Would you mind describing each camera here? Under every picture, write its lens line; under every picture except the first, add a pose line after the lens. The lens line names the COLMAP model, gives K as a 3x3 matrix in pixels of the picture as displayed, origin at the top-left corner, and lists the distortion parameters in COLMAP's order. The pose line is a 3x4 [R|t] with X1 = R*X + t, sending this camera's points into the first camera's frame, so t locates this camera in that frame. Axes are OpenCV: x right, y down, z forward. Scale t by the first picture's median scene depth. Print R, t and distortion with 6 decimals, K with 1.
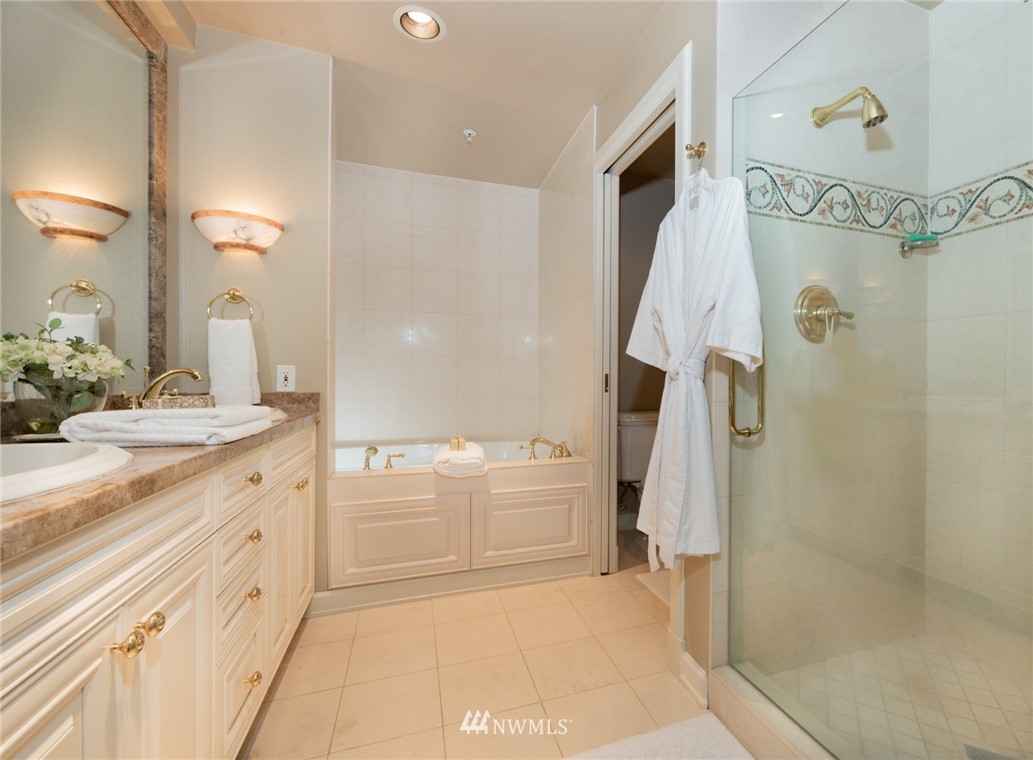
lens RADIAL K [[470.0, 0, 517.3], [0, 470.0, 379.4], [0, 0, 1]] dist [-0.004218, -0.000418]
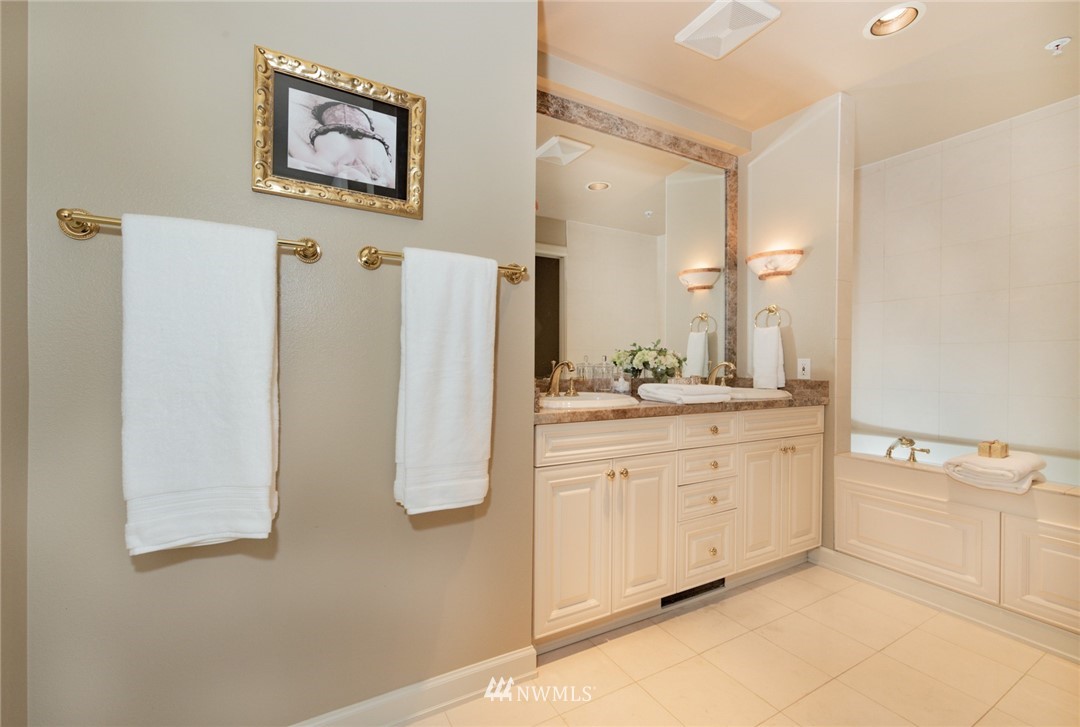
lens RADIAL K [[467.3, 0, 540.4], [0, 467.3, 362.5], [0, 0, 1]] dist [-0.004806, -0.000112]
pose [[0.156598, -0.002348, -0.987660, 0.691619], [-0.007286, 0.999967, -0.003532, -0.010120], [0.987636, 0.007749, 0.156575, 0.099103]]
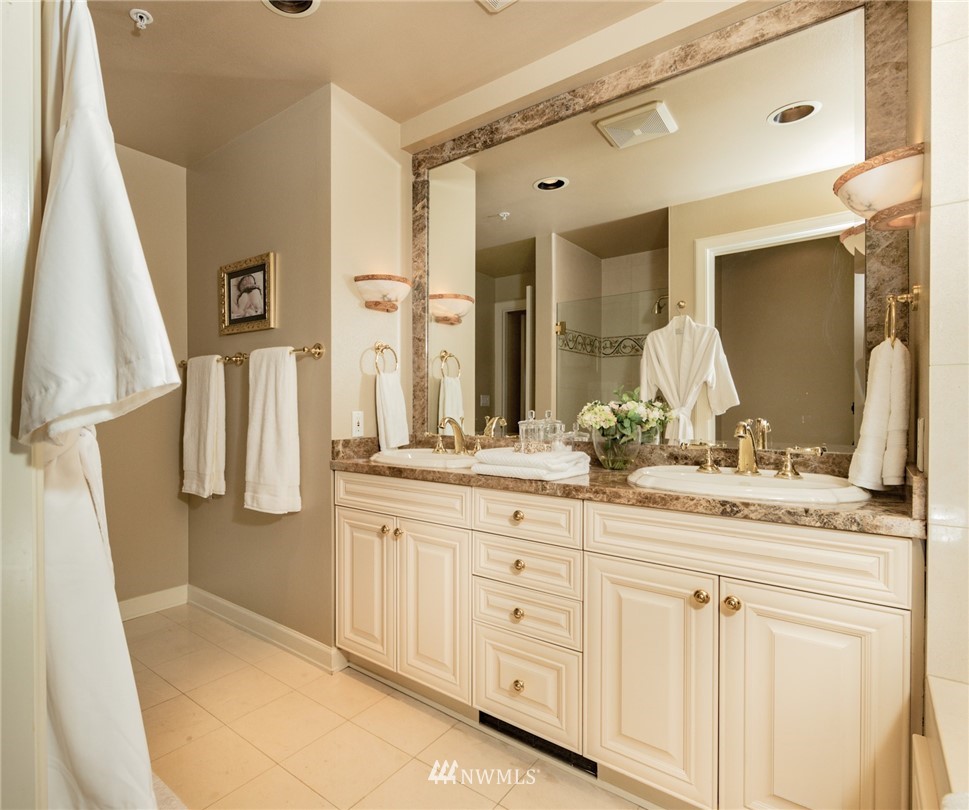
lens RADIAL K [[685.7, 0, 484.3], [0, 685.7, 406.7], [0, 0, 1]] dist [-0.001990, -0.002173]
pose [[-0.906266, -0.002757, -0.422699, 0.121234], [-0.005486, 0.999971, 0.005241, -0.057117], [0.422672, 0.007069, -0.906255, 2.007996]]
